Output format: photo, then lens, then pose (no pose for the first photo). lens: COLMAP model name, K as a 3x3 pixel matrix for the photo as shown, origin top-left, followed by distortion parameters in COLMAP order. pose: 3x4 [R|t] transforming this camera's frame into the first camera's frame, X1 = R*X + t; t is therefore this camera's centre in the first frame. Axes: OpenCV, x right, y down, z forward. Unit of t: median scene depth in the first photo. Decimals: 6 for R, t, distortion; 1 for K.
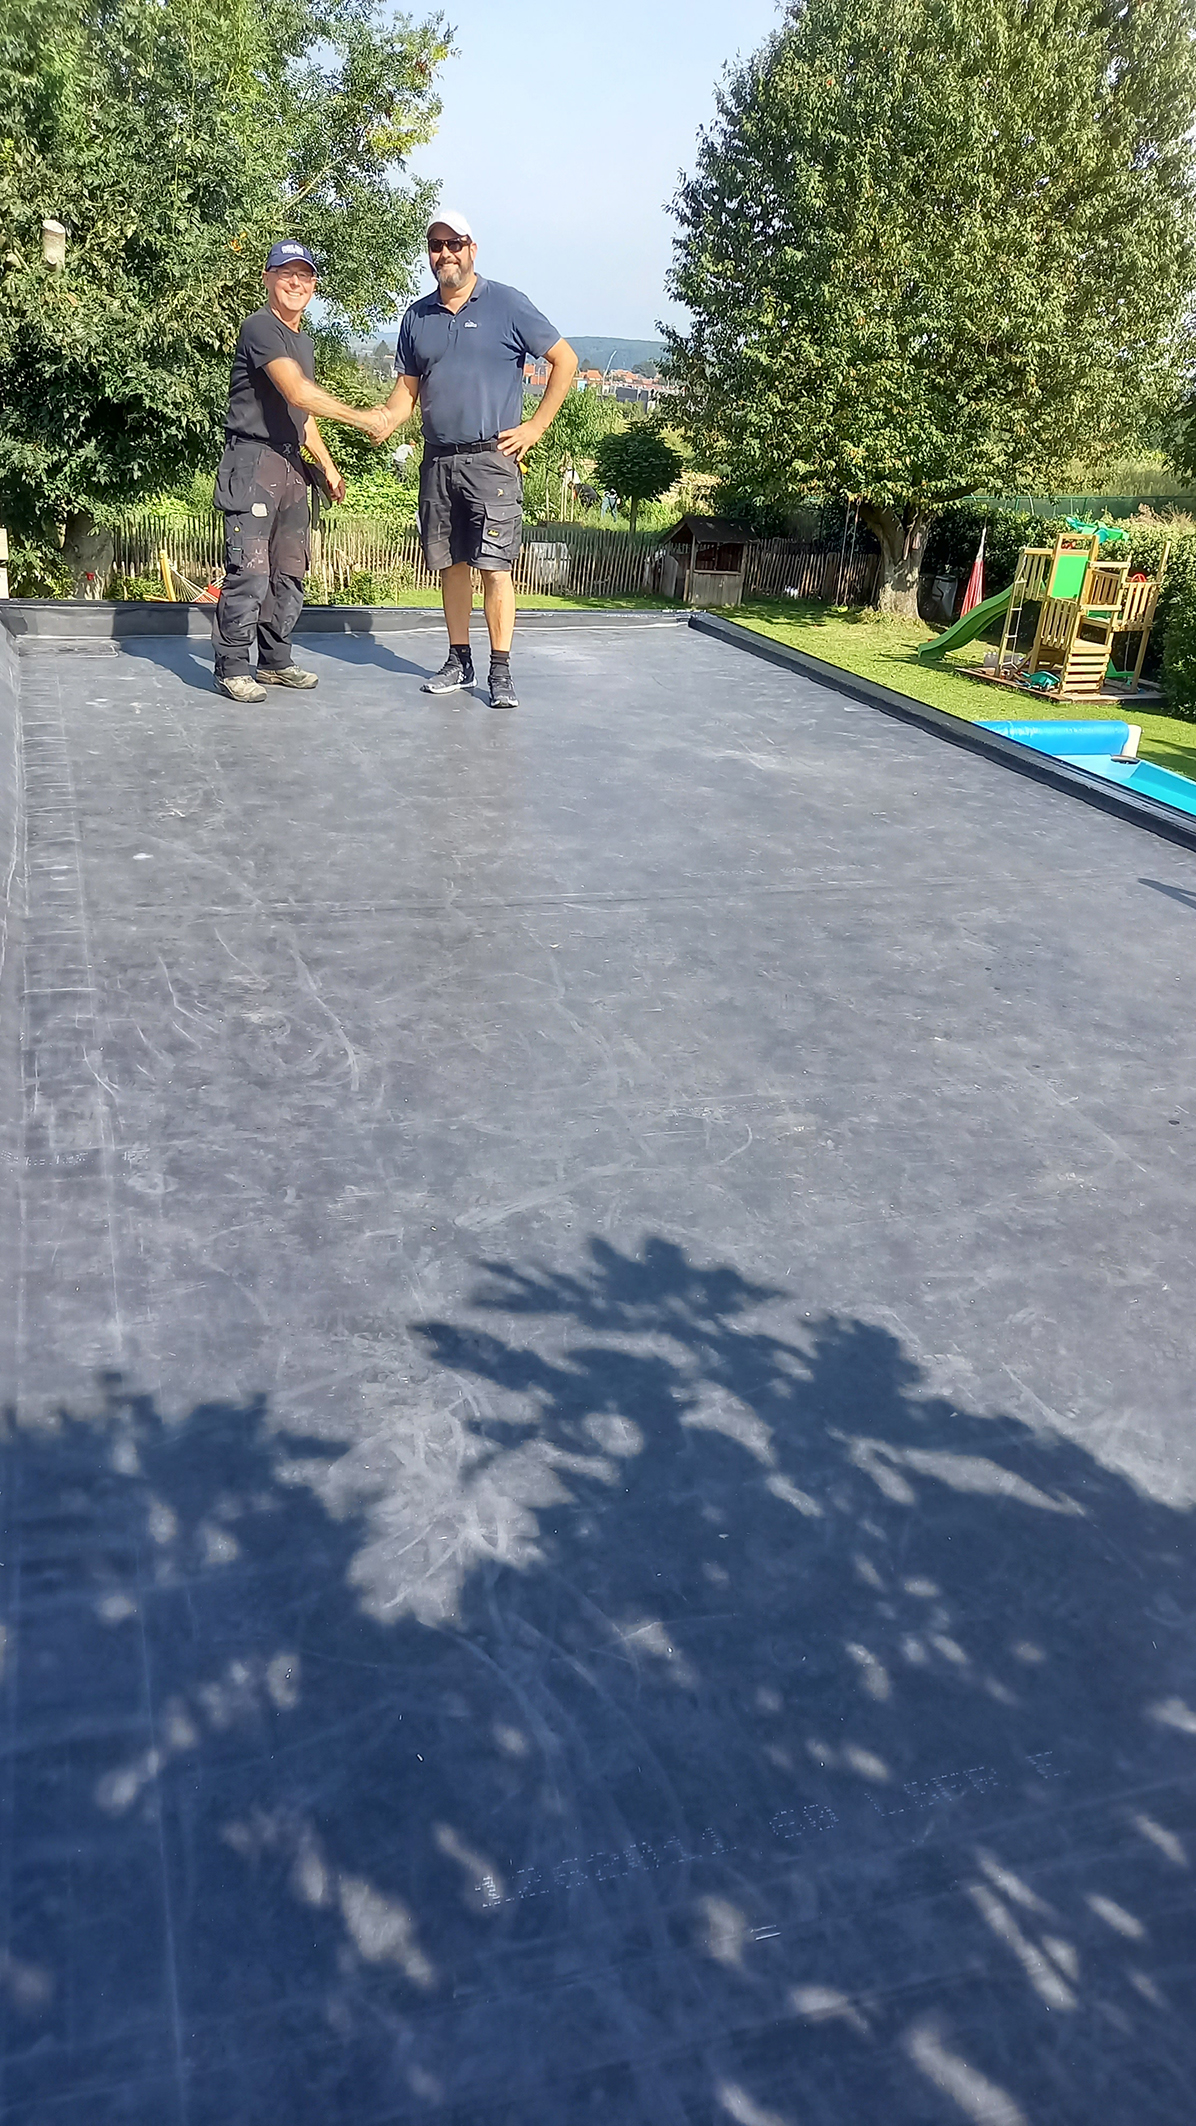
lens RADIAL K [[1585.3, 0, 542.9], [0, 1585.3, 1080.3], [0, 0, 1]] dist [0.046741, -0.051971]
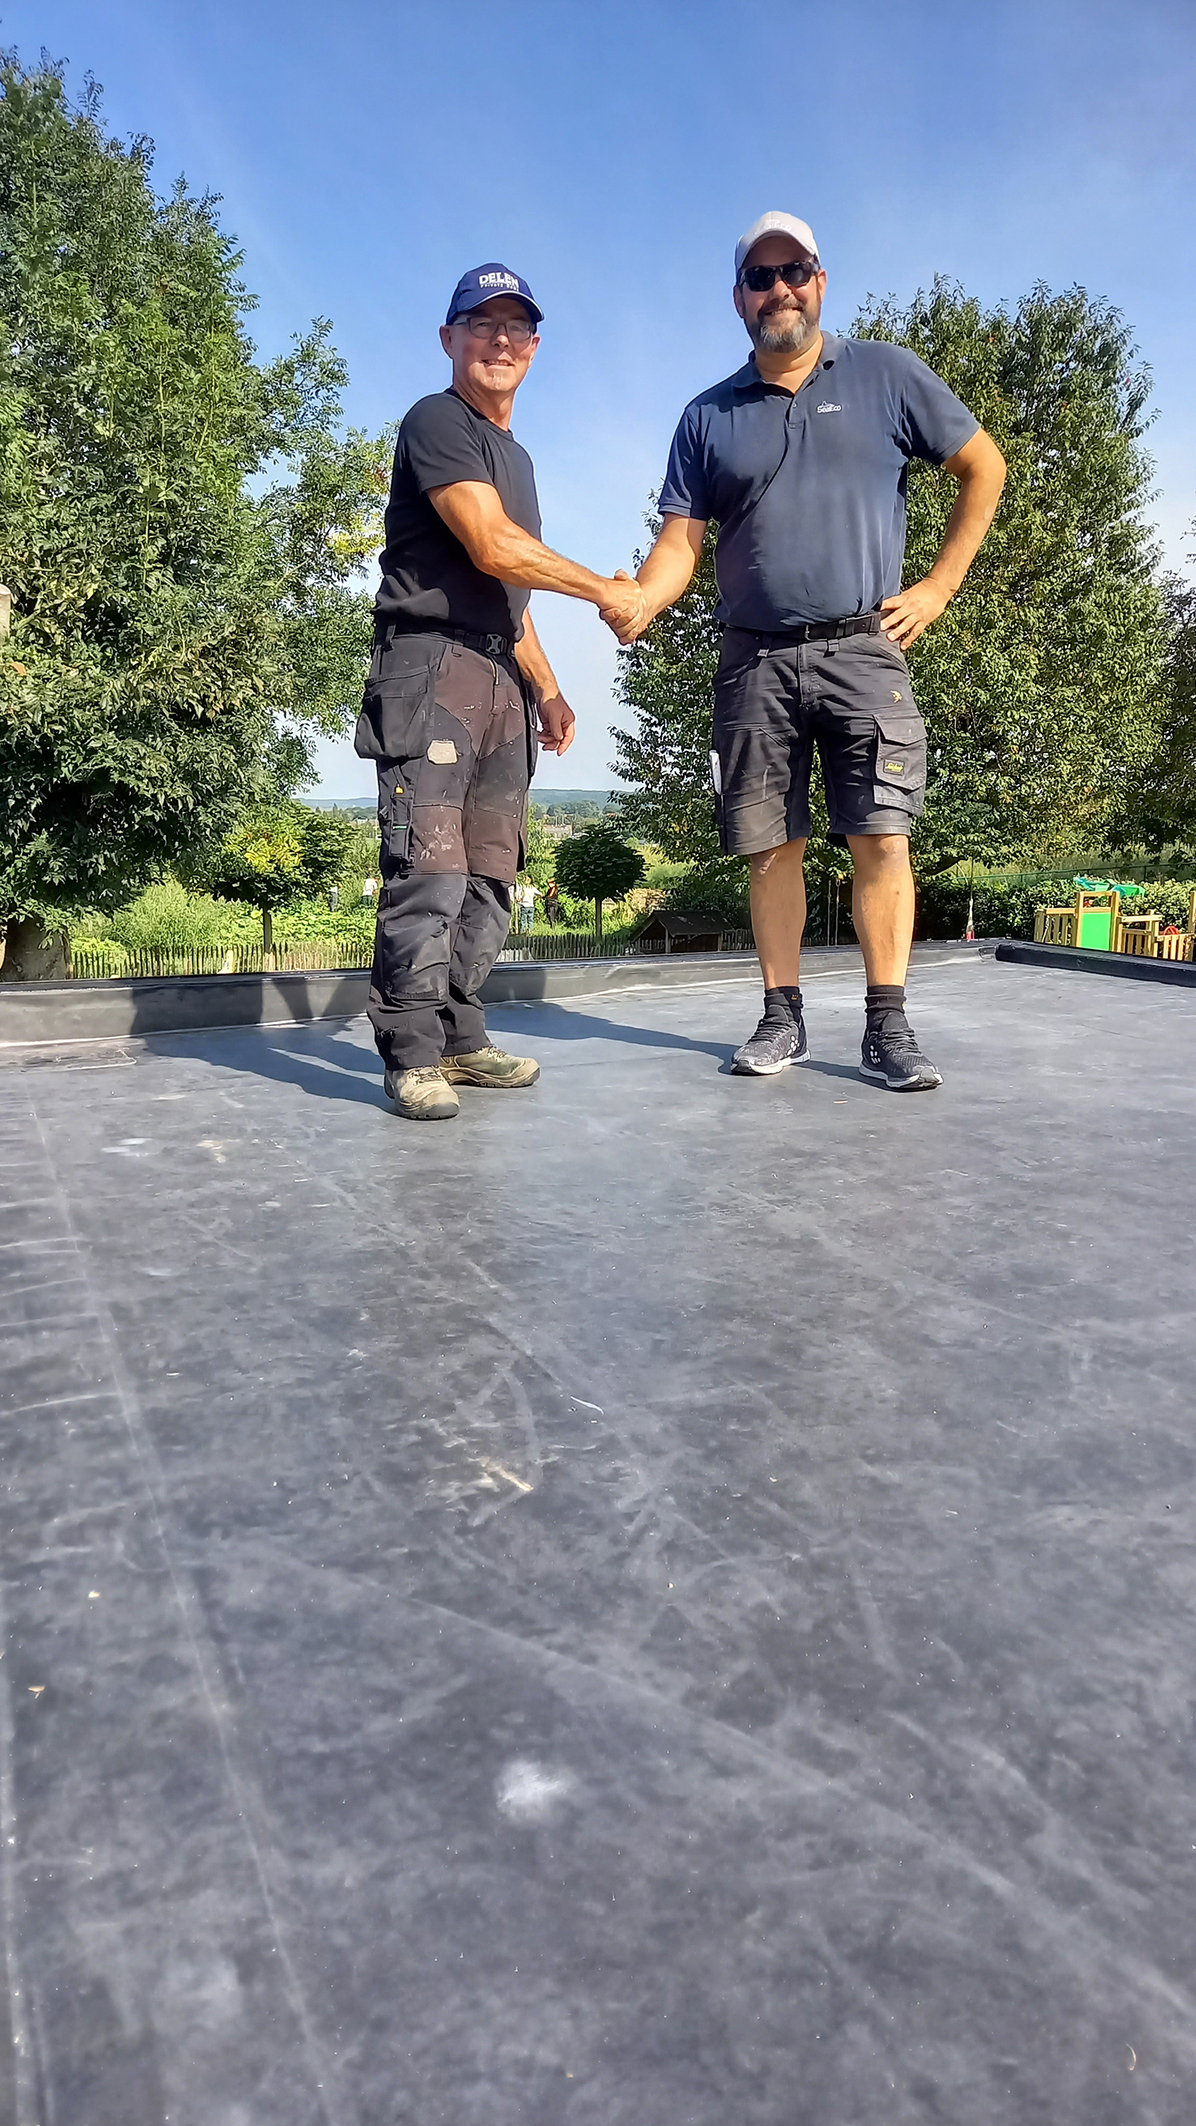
lens RADIAL K [[1585.3, 0, 596.6], [0, 1585.3, 1063.4], [0, 0, 1]] dist [0.046741, -0.051971]
pose [[0.993602, -0.076165, 0.083388, -0.166521], [0.095031, 0.962808, -0.252922, -0.119220], [-0.061023, 0.259229, 0.963886, 0.491468]]
